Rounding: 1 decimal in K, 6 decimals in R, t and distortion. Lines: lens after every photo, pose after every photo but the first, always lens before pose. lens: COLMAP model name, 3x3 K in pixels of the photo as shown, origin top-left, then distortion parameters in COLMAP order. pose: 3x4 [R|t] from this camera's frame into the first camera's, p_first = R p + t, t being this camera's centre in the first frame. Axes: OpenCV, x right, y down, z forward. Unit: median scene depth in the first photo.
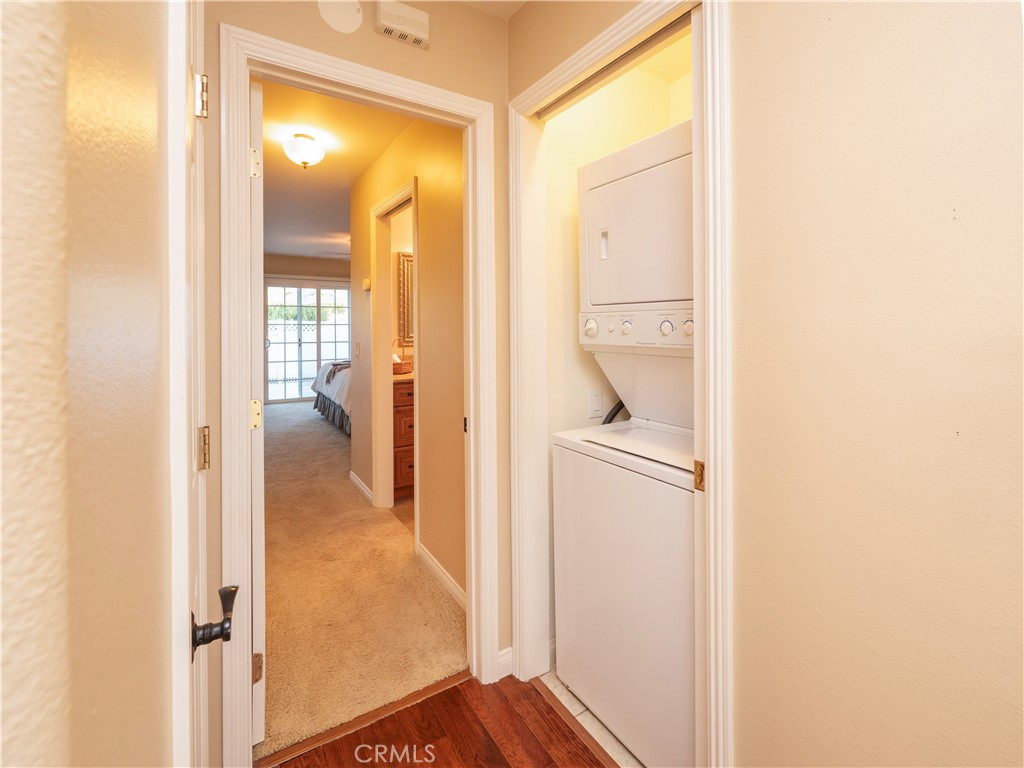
lens RADIAL K [[472.9, 0, 511.3], [0, 472.9, 323.7], [0, 0, 1]] dist [-0.000137, 0.000002]
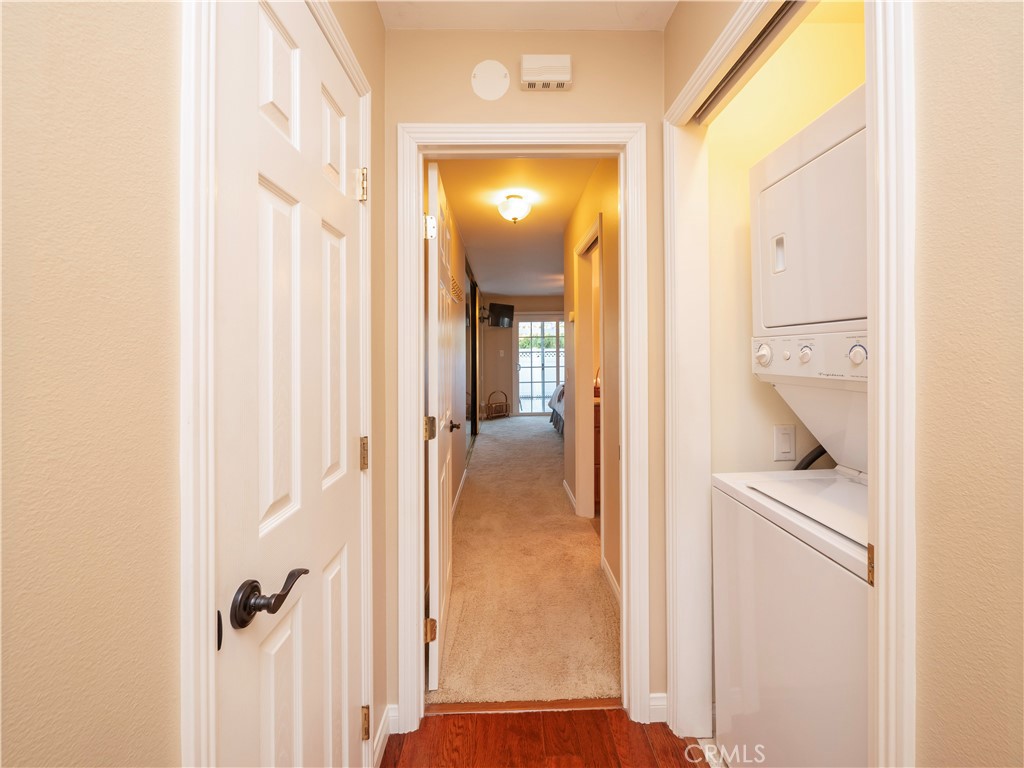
lens RADIAL K [[421.8, 0, 511.1], [0, 421.8, 353.7], [0, 0, 1]] dist [0.000807, 0.000262]
pose [[0.852260, -0.014132, -0.522928, 0.169343], [0.020277, 0.999776, 0.006028, -0.006372], [0.522726, -0.015740, 0.852356, 0.117217]]
